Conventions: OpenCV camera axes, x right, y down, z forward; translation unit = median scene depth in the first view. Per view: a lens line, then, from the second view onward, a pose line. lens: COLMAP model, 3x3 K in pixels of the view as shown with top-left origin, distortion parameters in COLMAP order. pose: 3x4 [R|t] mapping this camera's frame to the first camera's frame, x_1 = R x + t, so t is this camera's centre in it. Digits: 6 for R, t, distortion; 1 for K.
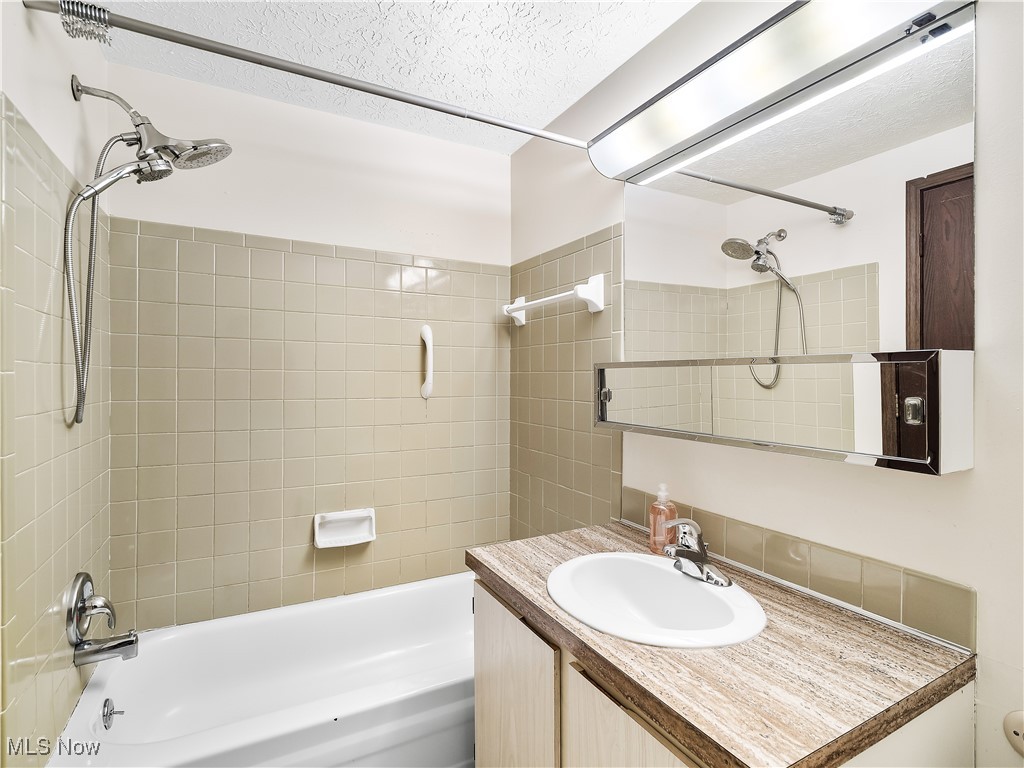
lens RADIAL K [[505.5, 0, 510.9], [0, 505.5, 379.3], [0, 0, 1]] dist [-0.000003, -0.001202]
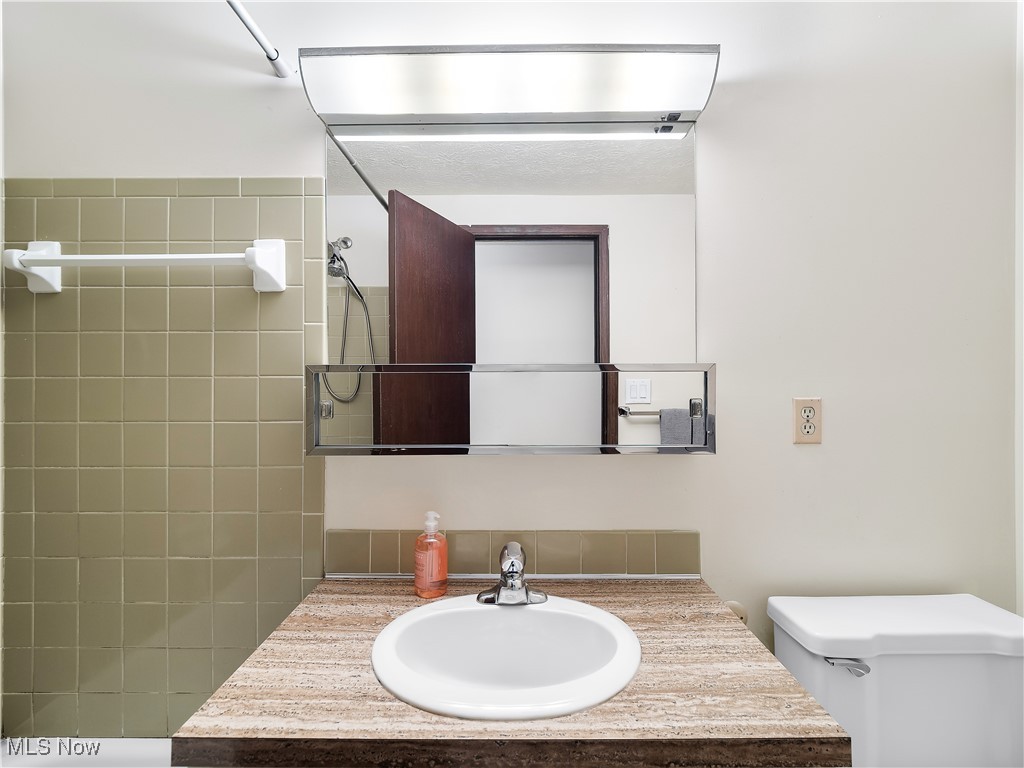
lens RADIAL K [[503.0, 0, 518.7], [0, 503.0, 384.0], [0, 0, 1]] dist [0.002189, -0.001234]
pose [[0.480089, -0.000153, 0.877220, -0.389266], [0.008220, 0.999957, -0.004324, 0.000271], [-0.877181, 0.009287, 0.480070, 0.511516]]
